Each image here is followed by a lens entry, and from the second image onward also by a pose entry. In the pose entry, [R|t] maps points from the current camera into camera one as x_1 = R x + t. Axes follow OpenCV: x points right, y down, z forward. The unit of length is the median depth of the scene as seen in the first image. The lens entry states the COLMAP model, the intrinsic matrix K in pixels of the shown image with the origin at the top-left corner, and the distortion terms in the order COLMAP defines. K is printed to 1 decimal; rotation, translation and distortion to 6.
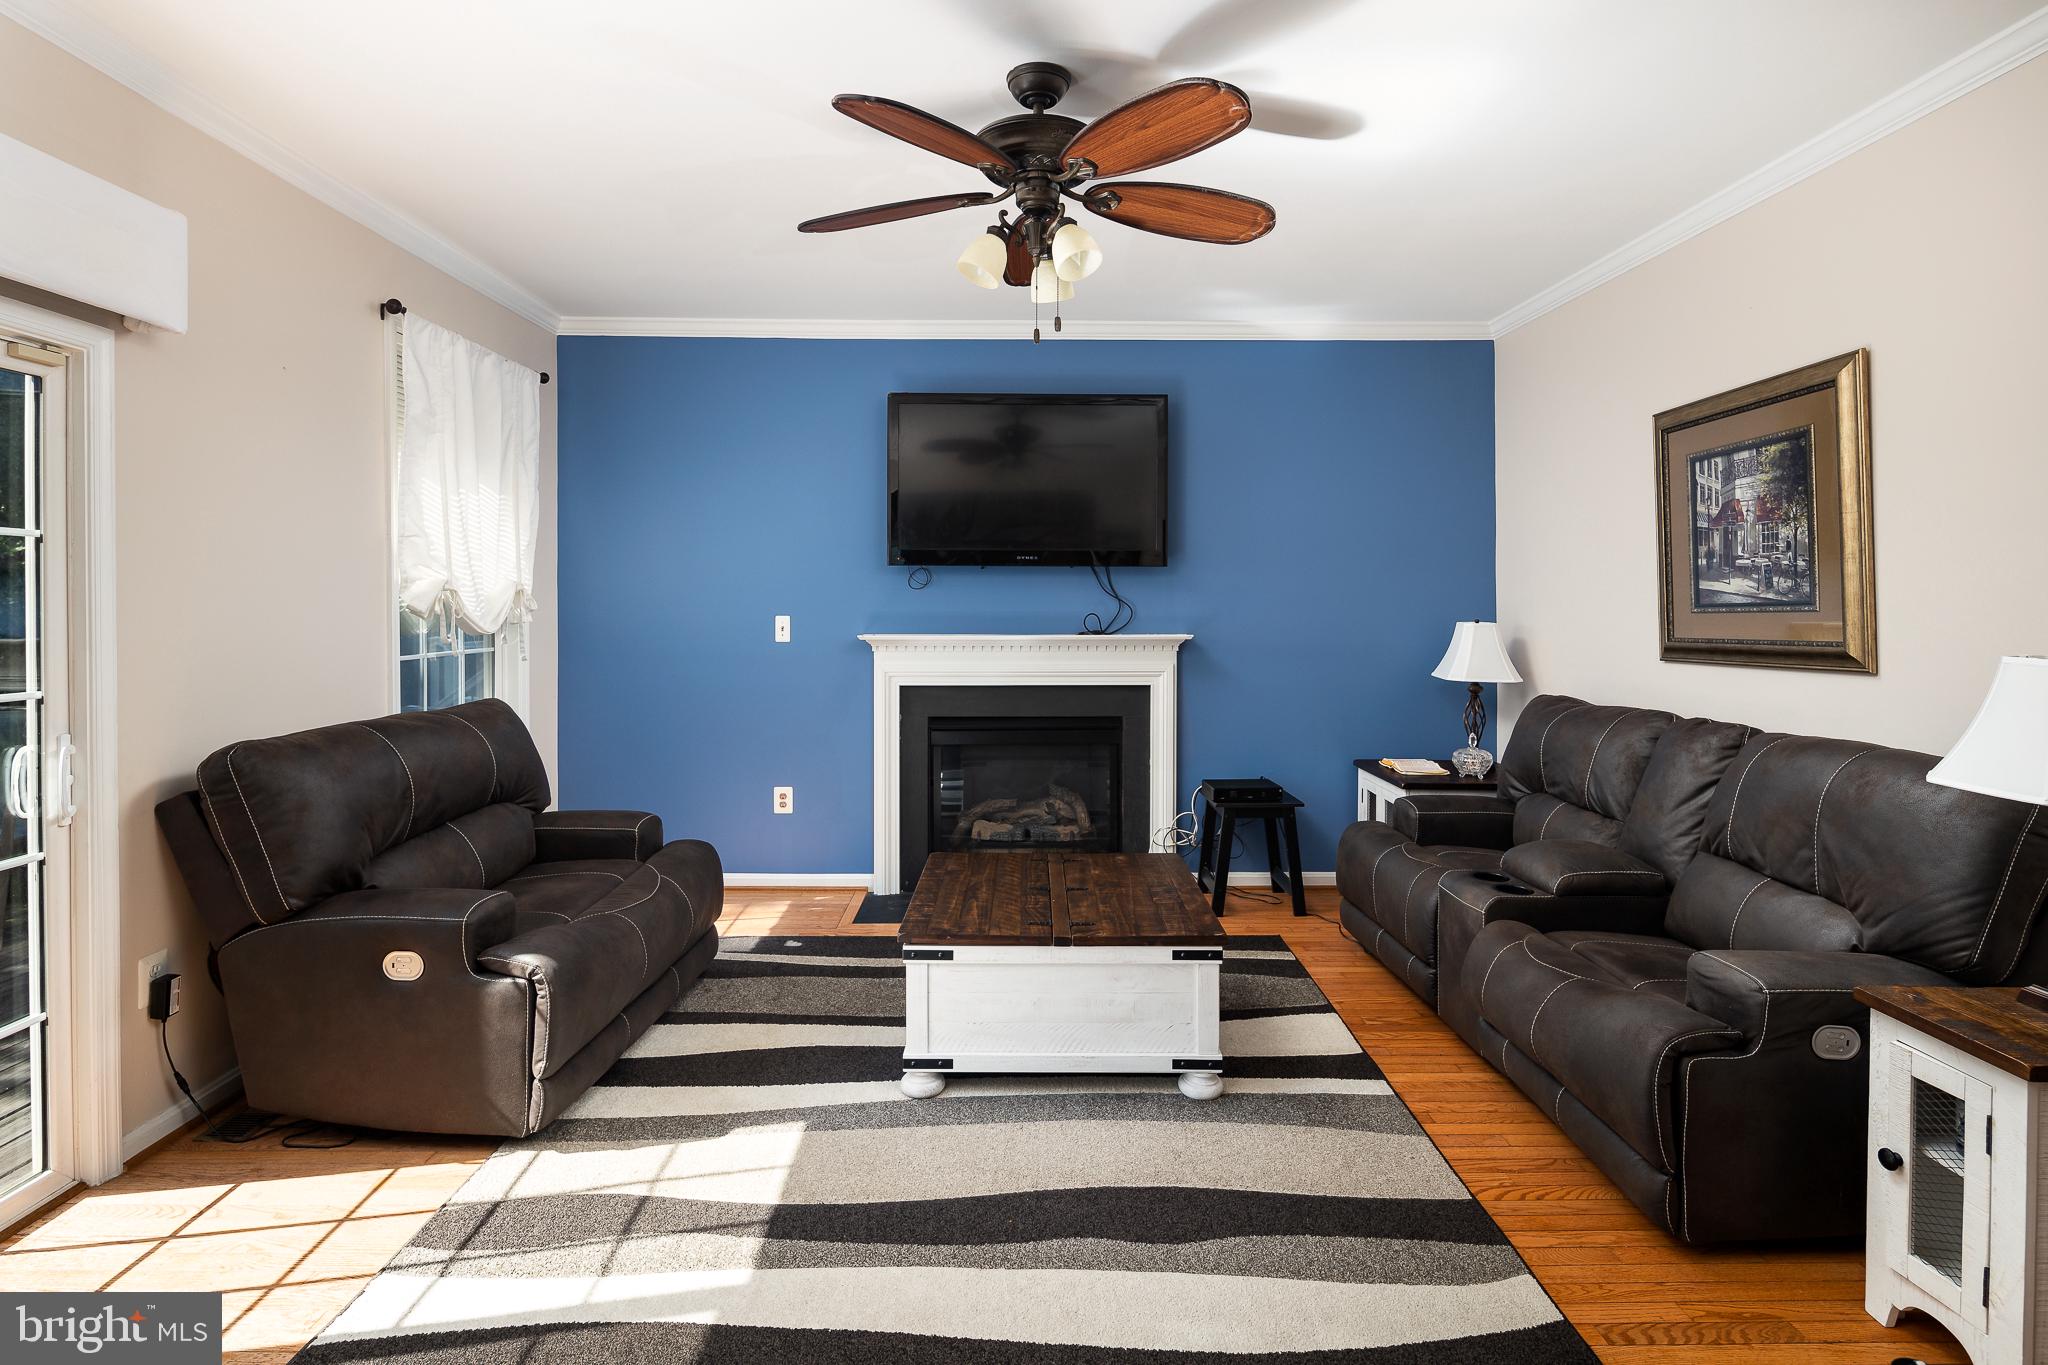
lens RADIAL K [[1006.7, 0, 1022.4], [0, 1006.7, 605.2], [0, 0, 1]] dist [0.008419, -0.006121]
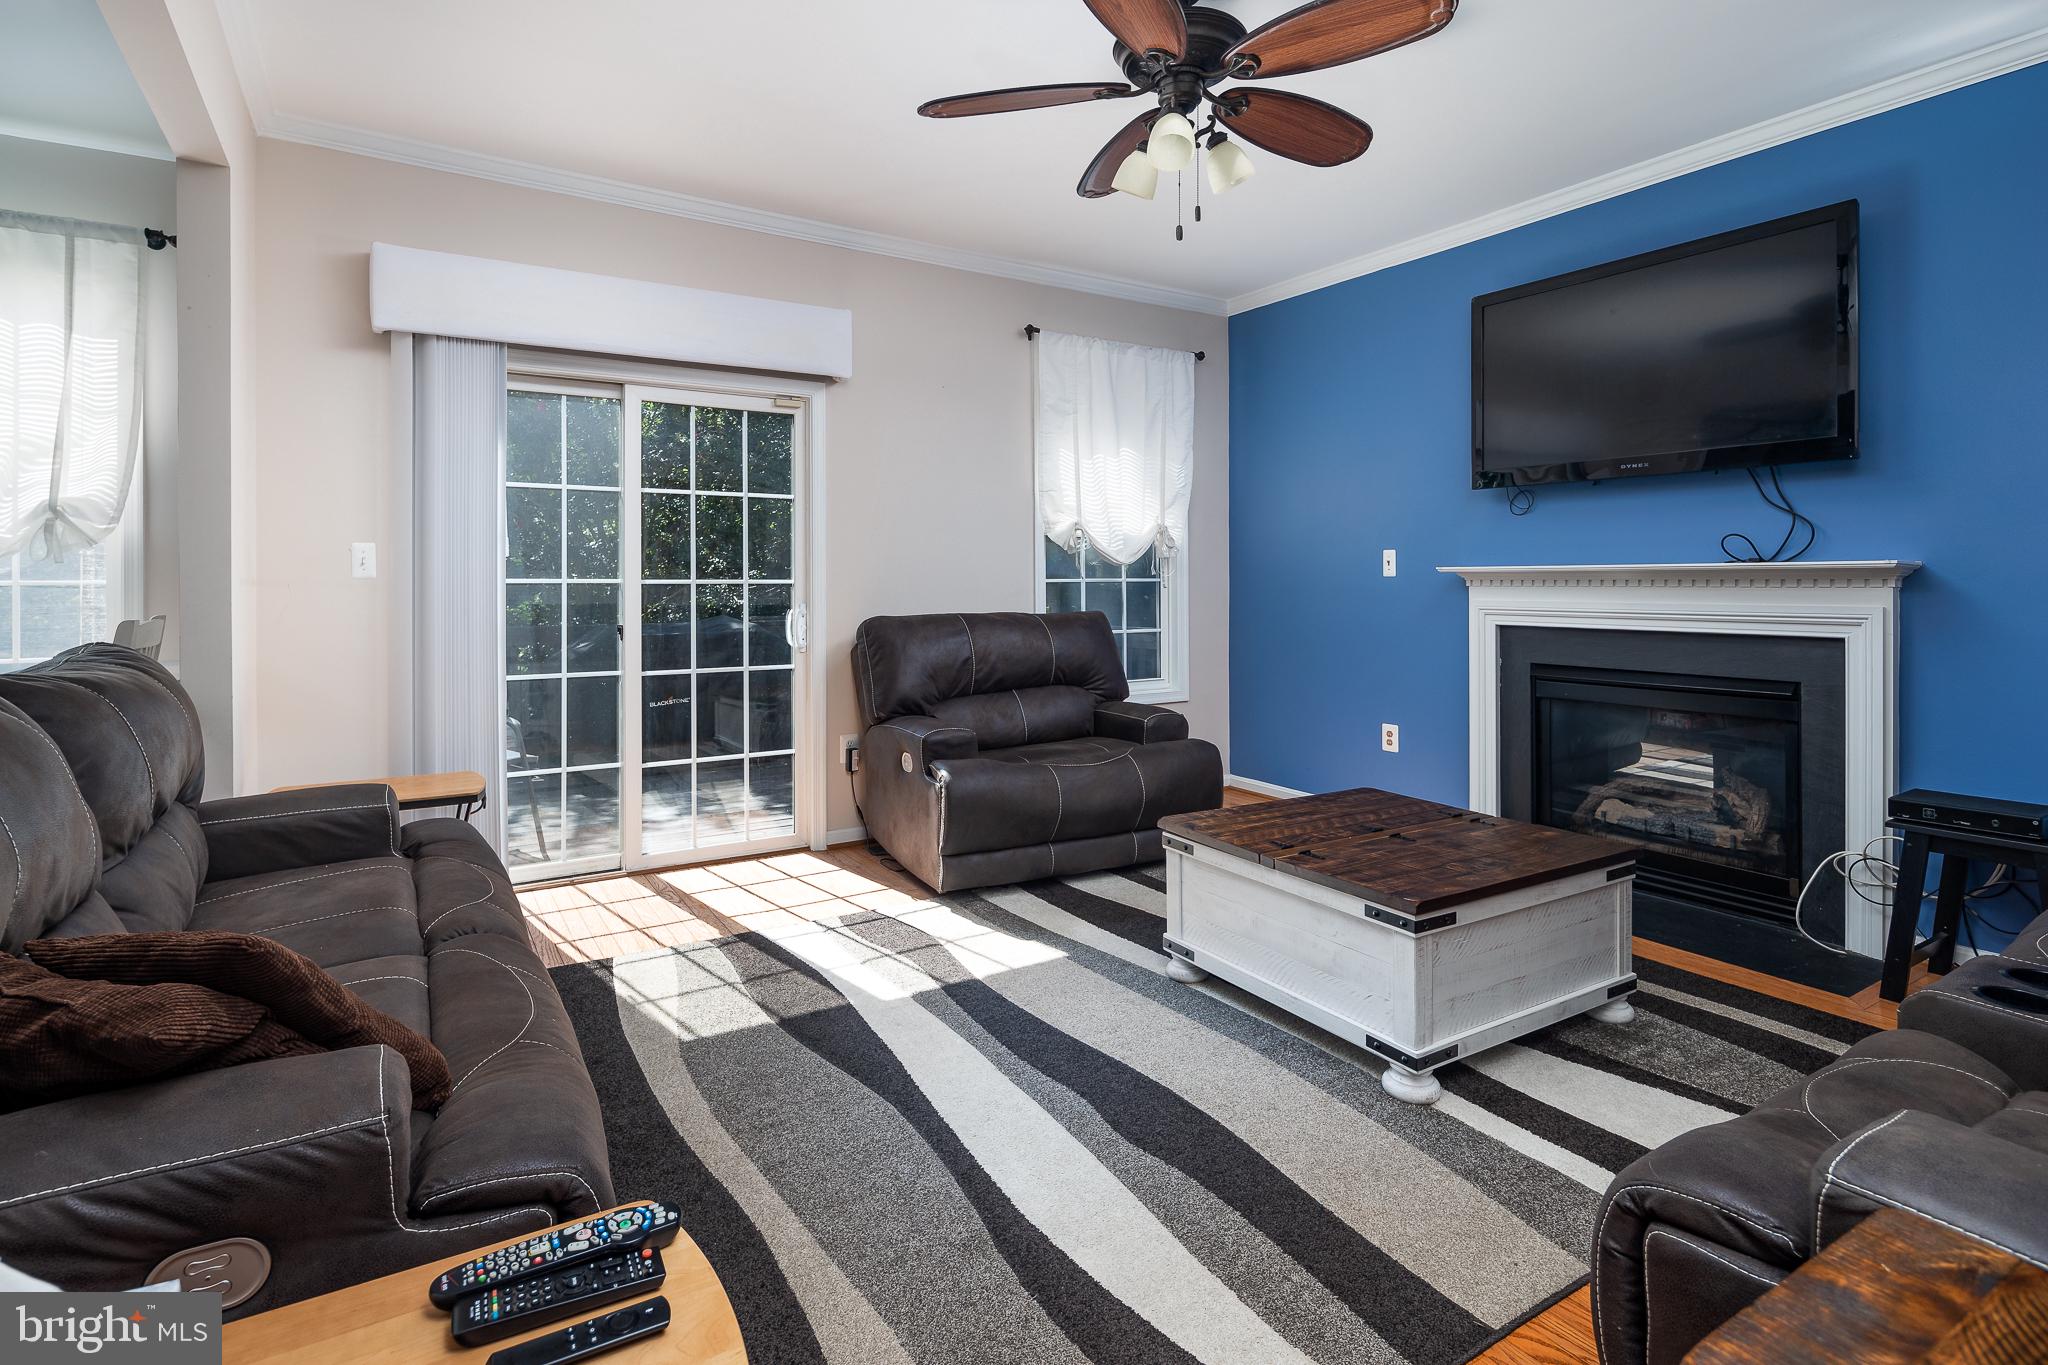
lens RADIAL K [[1006.7, 0, 1023.4], [0, 1006.7, 581.3], [0, 0, 1]] dist [0.008419, -0.006121]
pose [[0.522891, 0.000664, -0.852399, 0.586441], [-0.001624, 0.999999, -0.000218, 0.059050], [0.852398, 0.001498, 0.522891, 0.256242]]
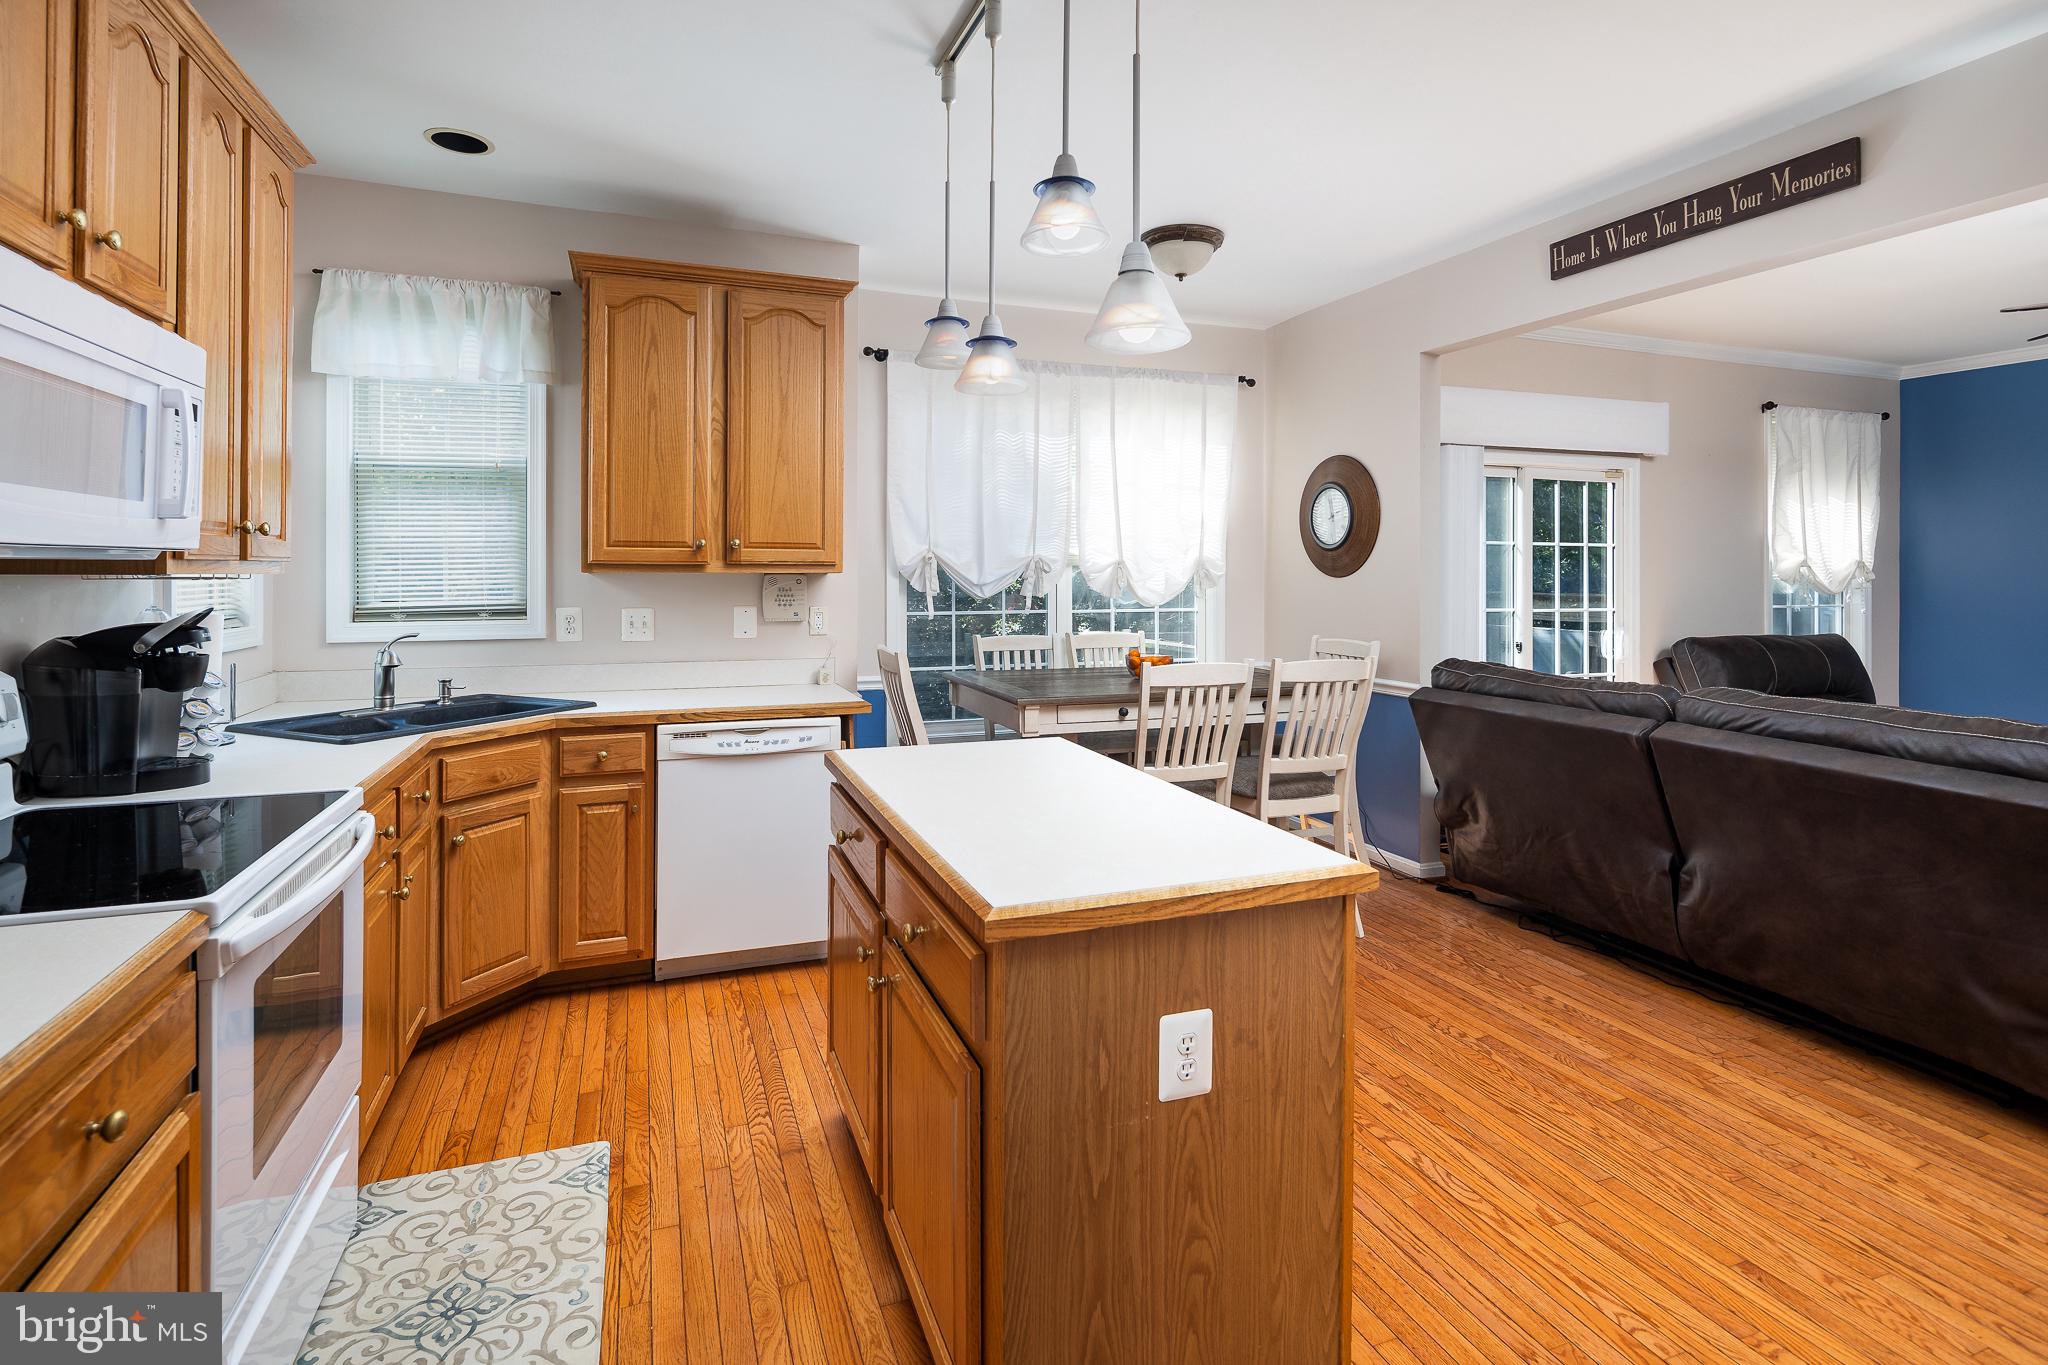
lens RADIAL K [[1006.7, 0, 1021.5], [0, 1006.7, 566.1], [0, 0, 1]] dist [0.008419, -0.006121]
pose [[0.347342, -0.002653, -0.937735, 0.575087], [-0.010288, 0.999925, -0.006640, 0.007926], [0.937682, 0.011954, 0.347288, -0.831647]]
